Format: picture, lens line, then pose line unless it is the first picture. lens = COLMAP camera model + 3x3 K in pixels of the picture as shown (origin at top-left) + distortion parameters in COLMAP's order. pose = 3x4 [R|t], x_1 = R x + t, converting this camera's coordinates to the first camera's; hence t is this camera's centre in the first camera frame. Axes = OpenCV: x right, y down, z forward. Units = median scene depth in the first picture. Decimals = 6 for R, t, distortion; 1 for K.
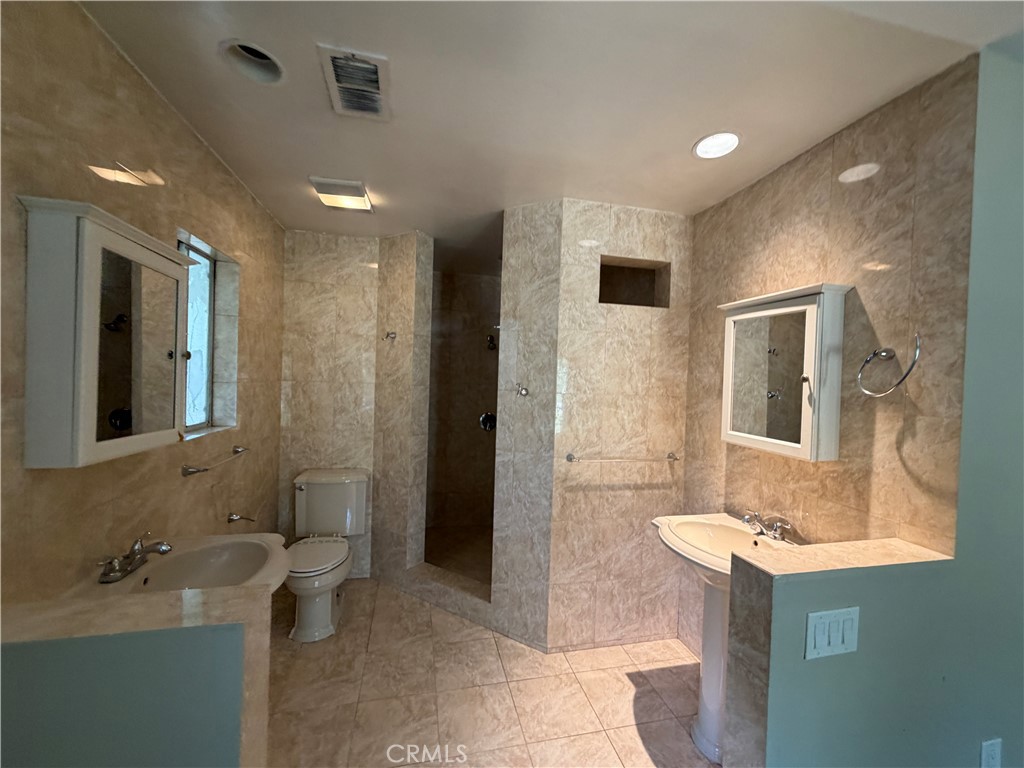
lens RADIAL K [[408.3, 0, 509.3], [0, 408.3, 384.1], [0, 0, 1]] dist [0.002872, -0.000739]
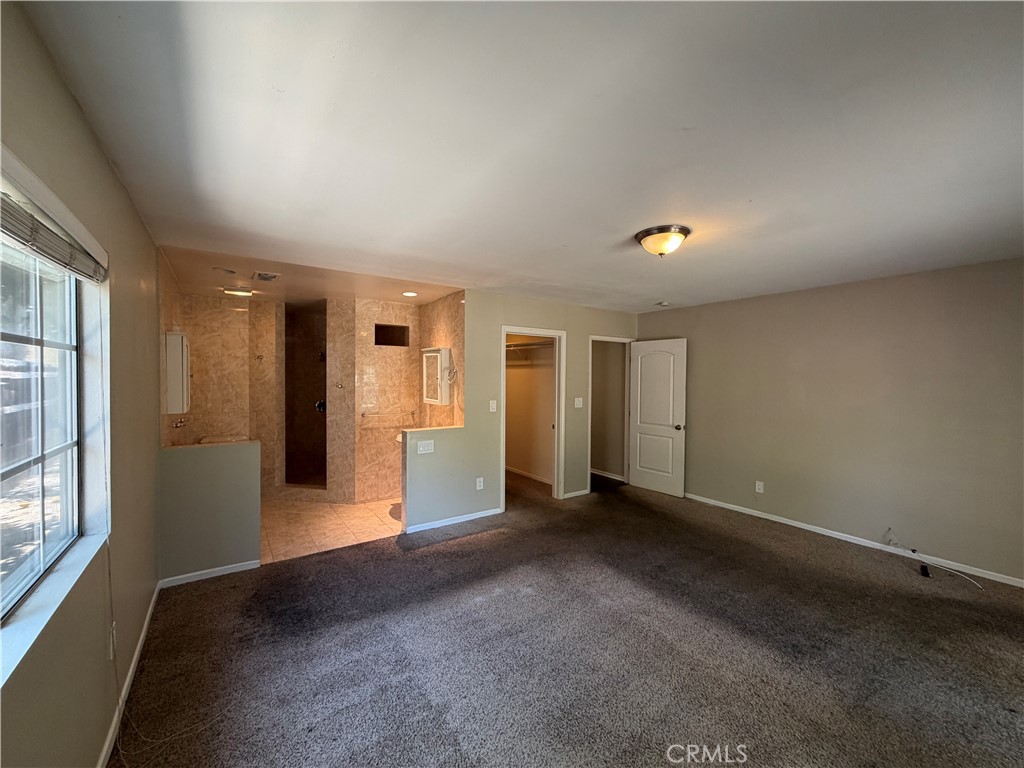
lens RADIAL K [[408.3, 0, 510.0], [0, 408.3, 384.5], [0, 0, 1]] dist [0.002872, -0.000739]
pose [[0.925882, -0.032832, 0.376383, 0.050050], [0.026999, 0.999420, 0.020762, -0.009252], [-0.376846, -0.009061, 0.926232, -1.181273]]
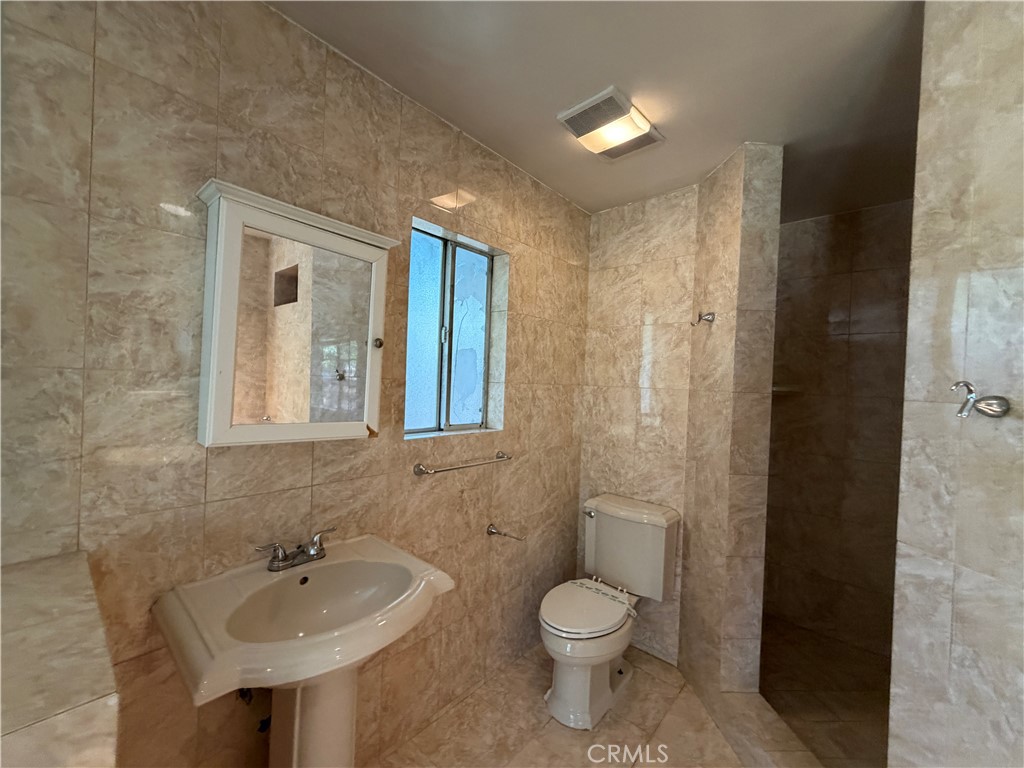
lens RADIAL K [[408.3, 0, 511.6], [0, 408.3, 384.6], [0, 0, 1]] dist [0.002872, -0.000739]
pose [[0.586730, -0.002775, -0.809778, 0.071817], [-0.033408, 0.999060, -0.027629, 0.021312], [0.809093, 0.043264, 0.586086, 0.396066]]
